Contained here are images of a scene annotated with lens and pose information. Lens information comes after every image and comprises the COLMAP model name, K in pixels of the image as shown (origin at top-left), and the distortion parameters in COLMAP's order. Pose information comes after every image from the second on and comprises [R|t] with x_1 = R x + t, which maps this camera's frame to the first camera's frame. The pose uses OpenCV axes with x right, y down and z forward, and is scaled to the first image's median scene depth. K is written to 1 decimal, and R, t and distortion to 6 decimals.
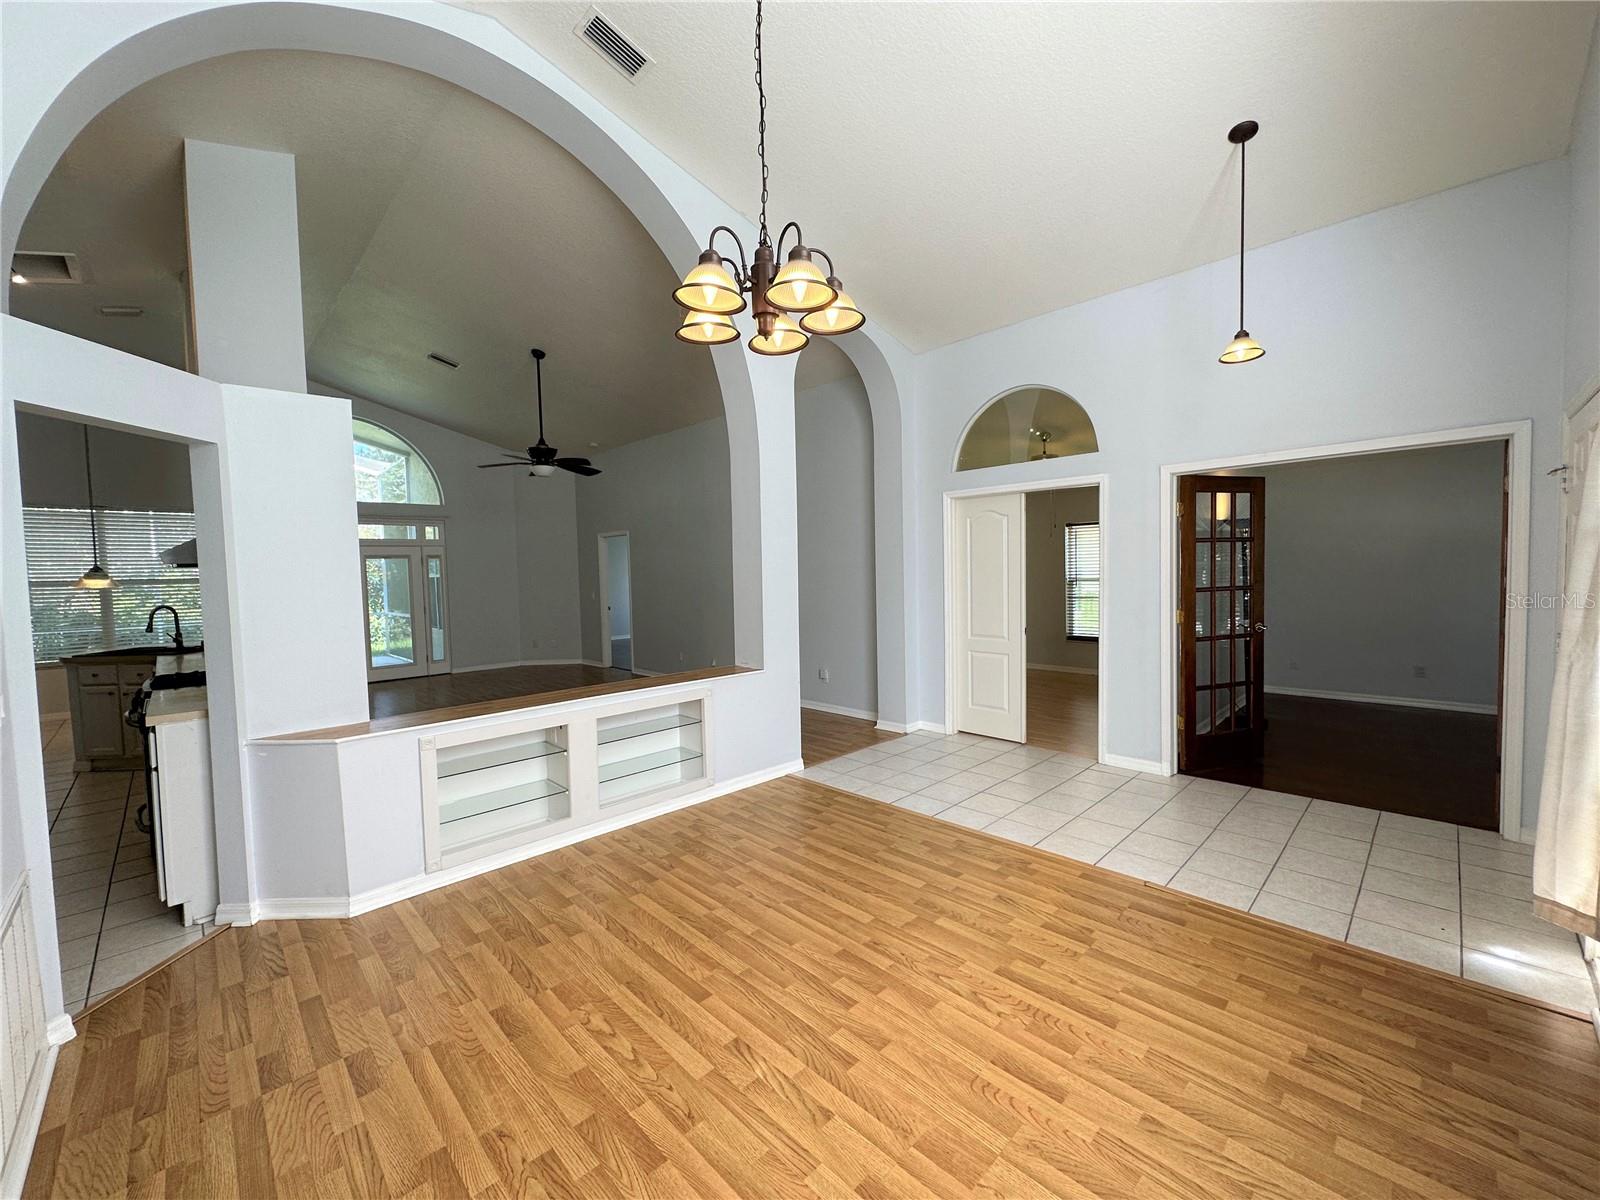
lens RADIAL K [[636.0, 0, 784.6], [0, 636.0, 594.8], [0, 0, 1]] dist [-0.001250, 0.000623]
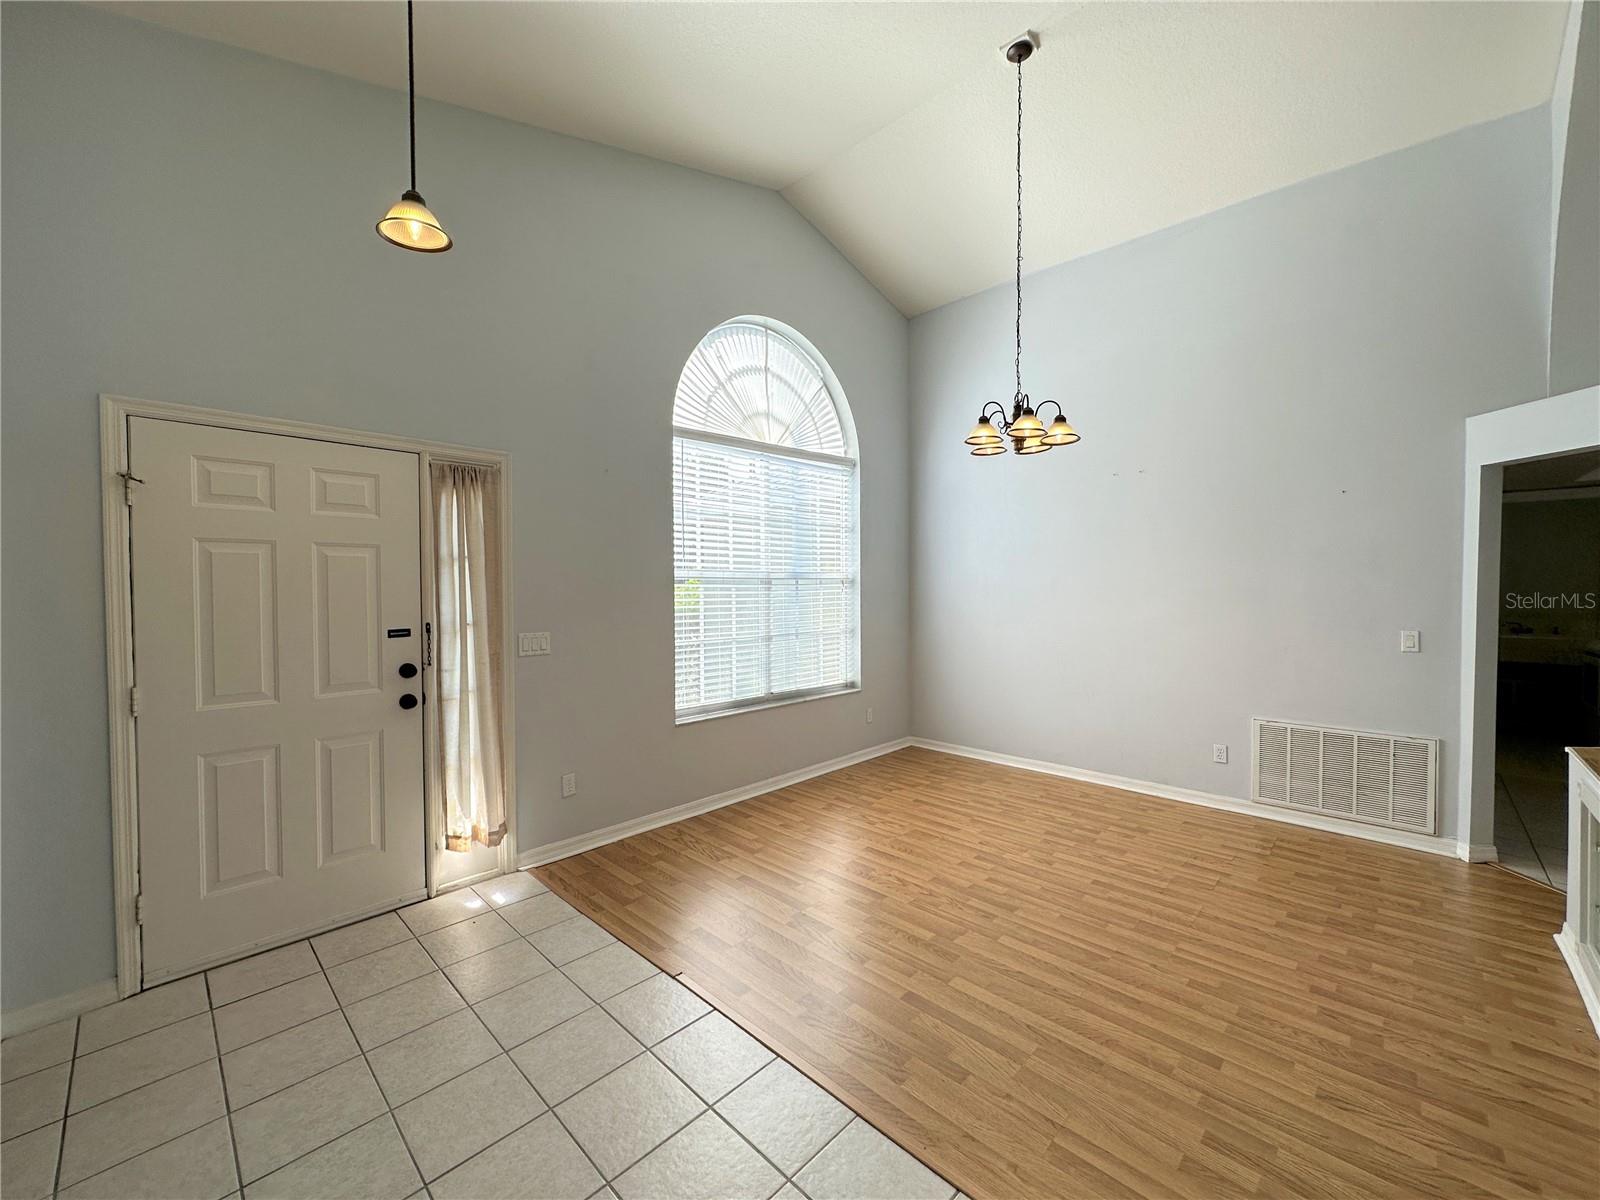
lens RADIAL K [[636.0, 0, 797.1], [0, 636.0, 604.7], [0, 0, 1]] dist [-0.001250, 0.000623]
pose [[-0.998513, 0.027537, -0.047053, 0.522888], [0.024349, 0.997454, 0.067033, -0.079754], [0.048779, 0.065787, -0.996641, 2.101242]]
